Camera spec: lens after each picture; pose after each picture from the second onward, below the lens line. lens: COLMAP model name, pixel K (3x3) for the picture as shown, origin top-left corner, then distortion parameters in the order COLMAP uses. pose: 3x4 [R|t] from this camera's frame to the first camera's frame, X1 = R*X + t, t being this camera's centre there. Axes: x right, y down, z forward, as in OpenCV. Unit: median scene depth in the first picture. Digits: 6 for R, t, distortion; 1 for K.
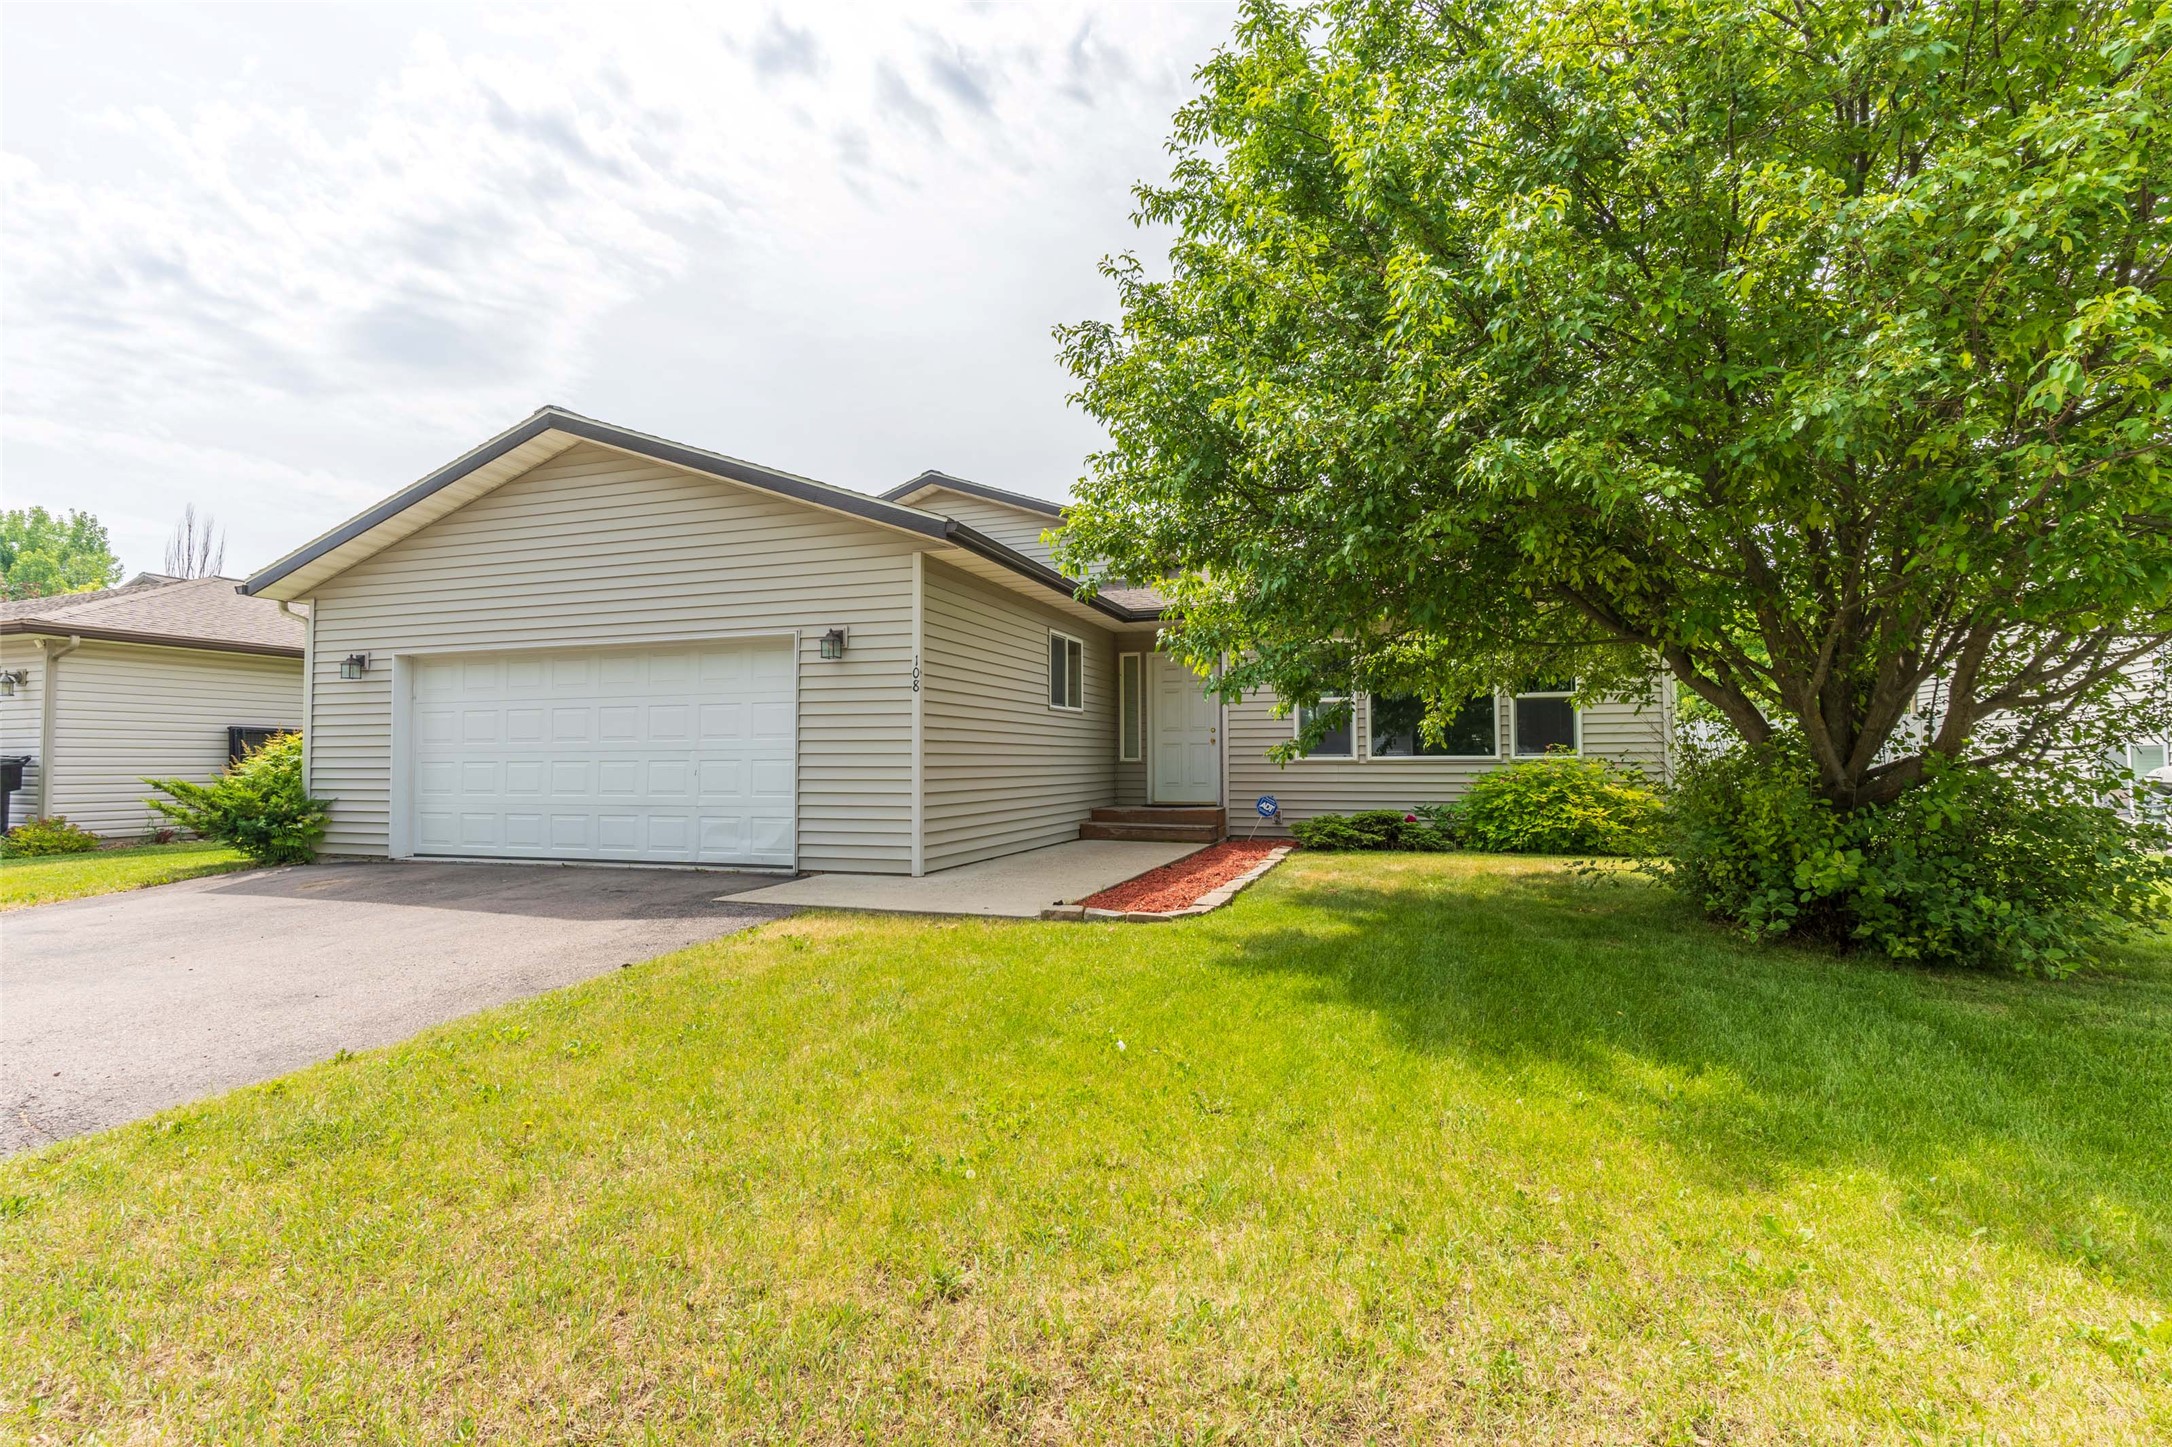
lens RADIAL K [[1035.4, 0, 1075.9], [0, 1035.4, 718.2], [0, 0, 1]] dist [-0.001195, 0.000587]
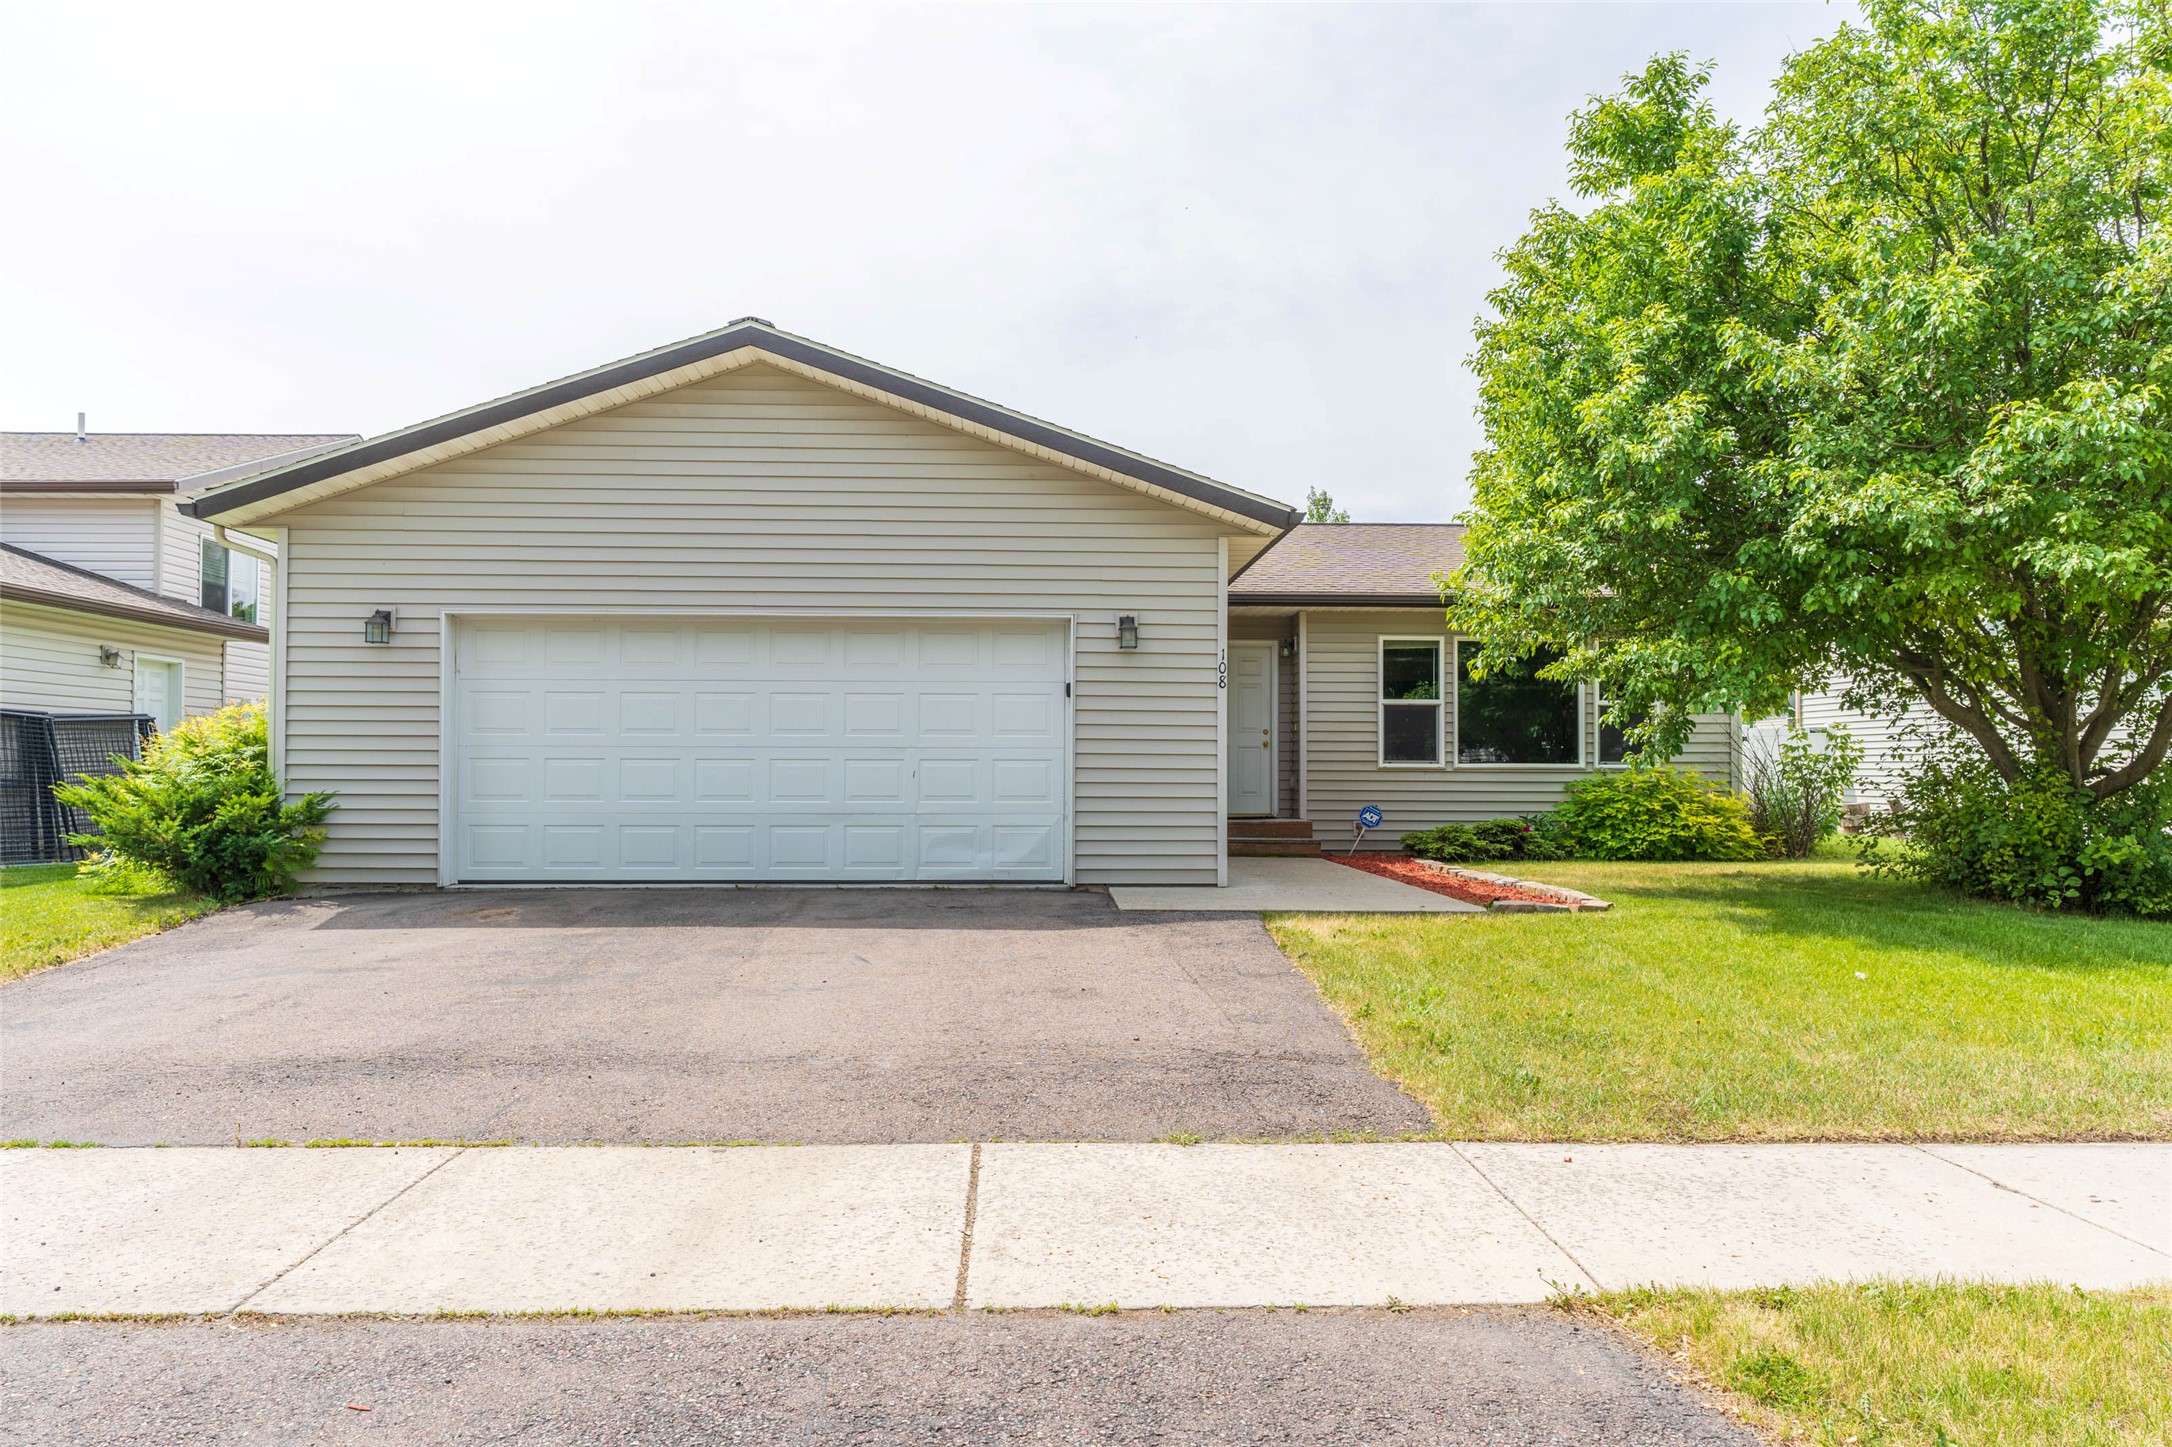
lens RADIAL K [[1496.8, 0, 1086.0], [0, 1496.8, 723.5], [0, 0, 1]] dist [-0.000182, 0.002587]
pose [[0.932631, 0.019909, 0.360281, -0.719921], [-0.023519, 0.999708, 0.005637, 0.001365], [-0.360064, -0.013731, 0.932827, -0.198387]]
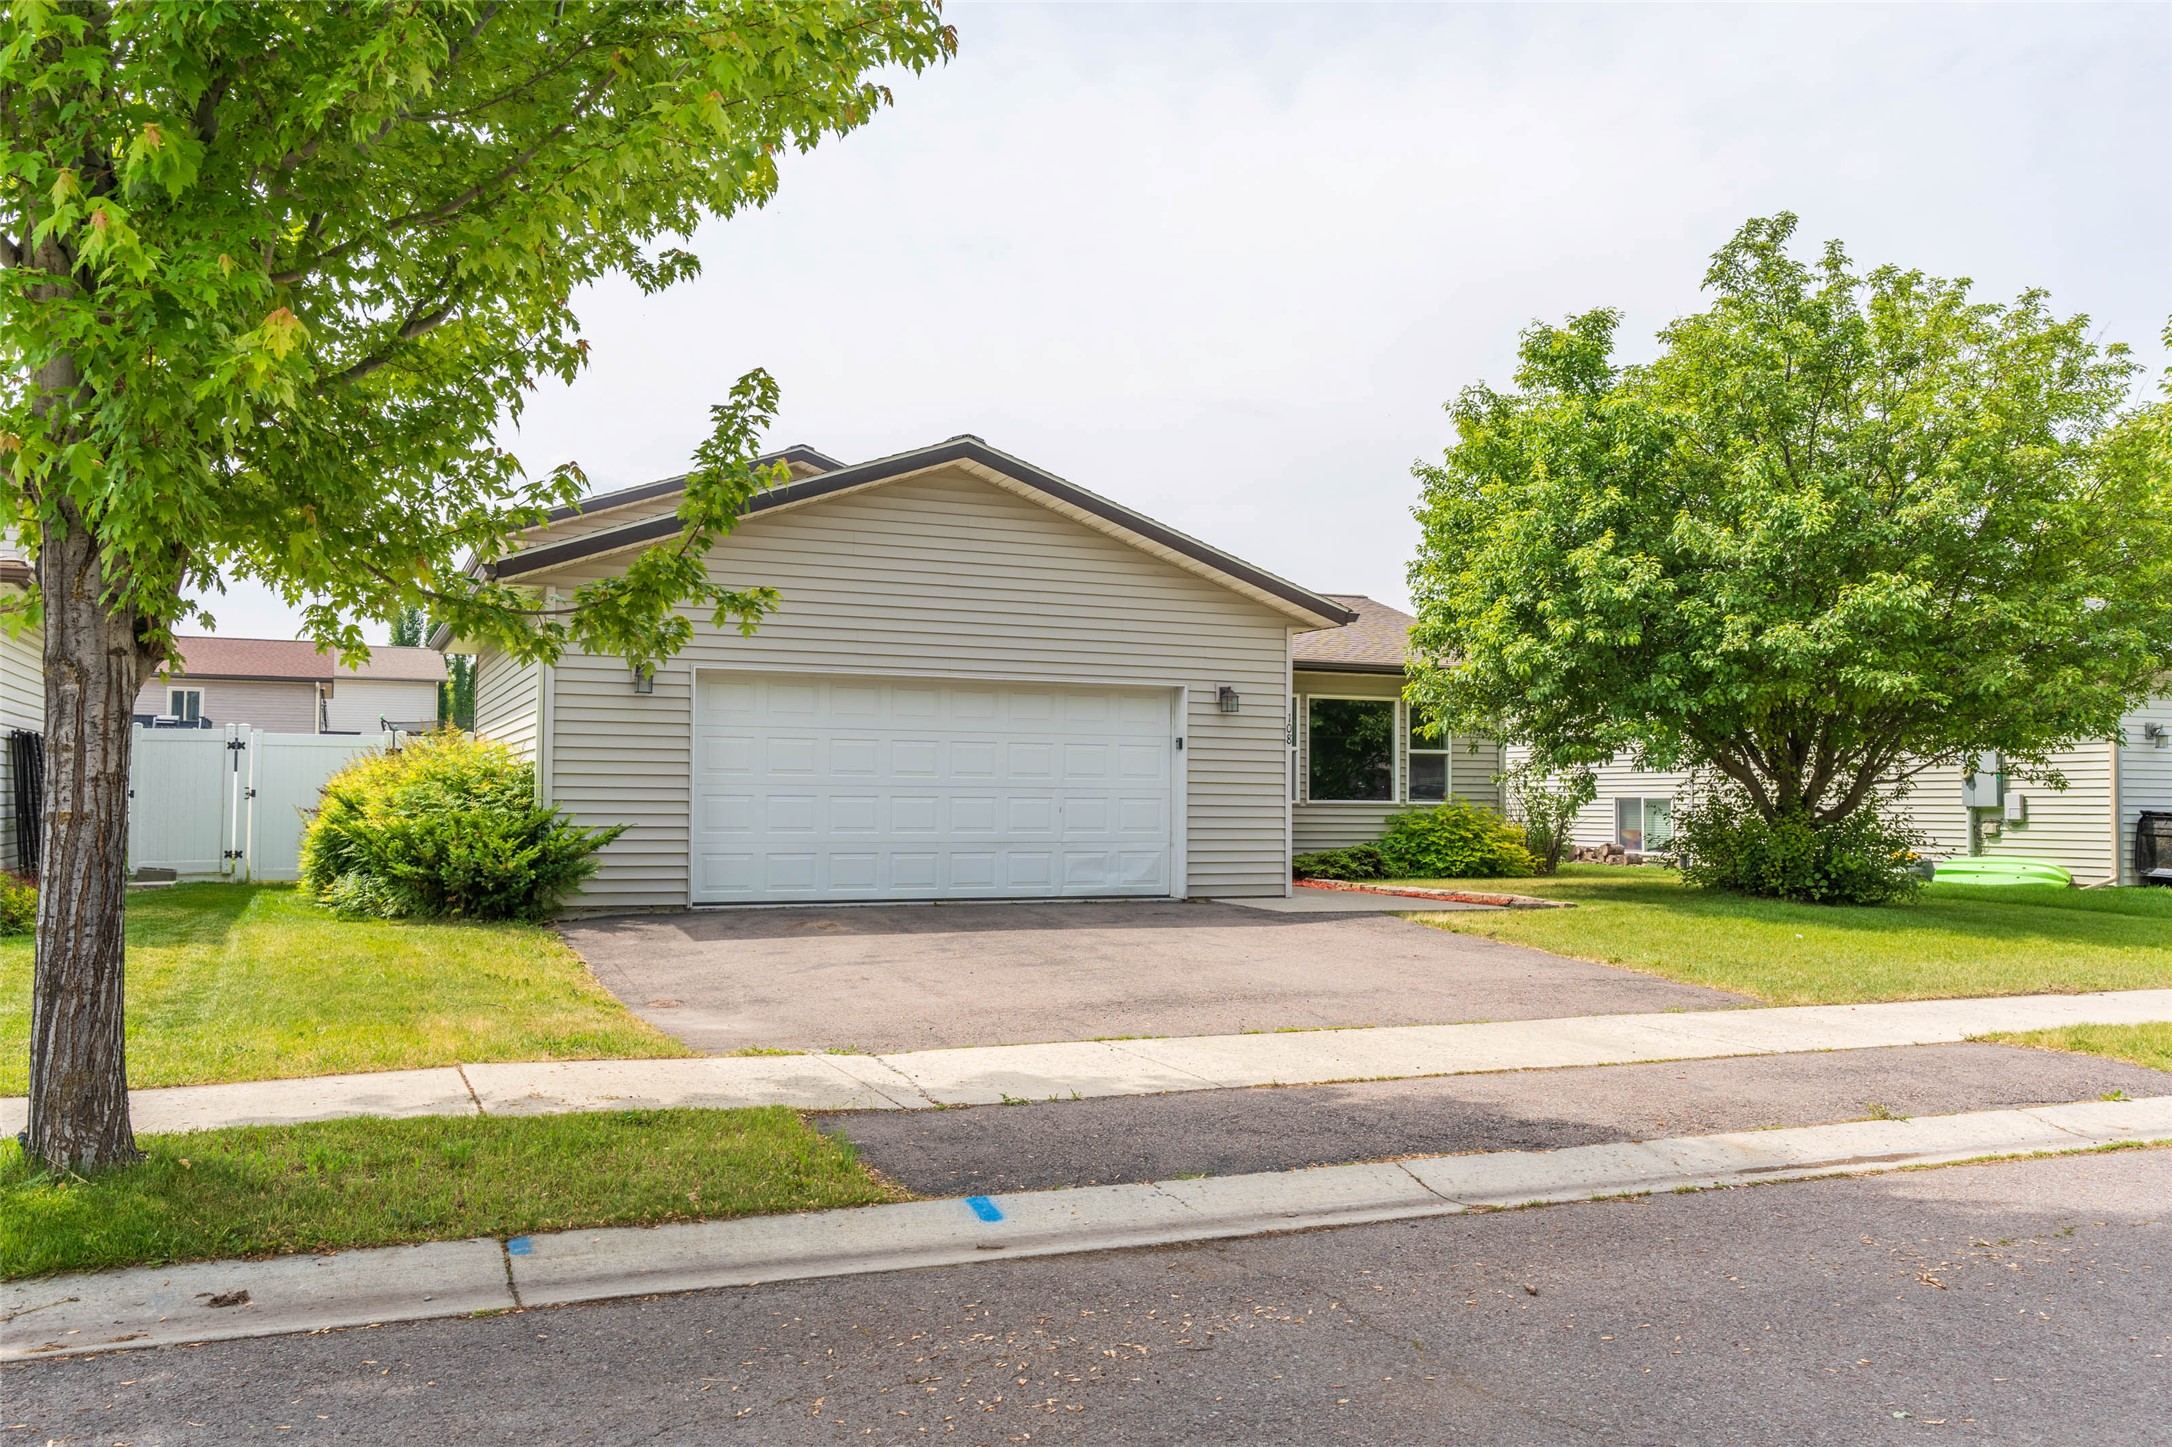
lens RADIAL K [[1689.2, 0, 1086.0], [0, 1689.2, 723.5], [0, 0, 1]] dist [-0.012218, -0.002014]
pose [[0.740998, 0.042345, 0.670171, -1.576085], [-0.039866, 0.999024, -0.019045, -0.002508], [-0.670323, -0.012605, 0.741962, -0.283240]]
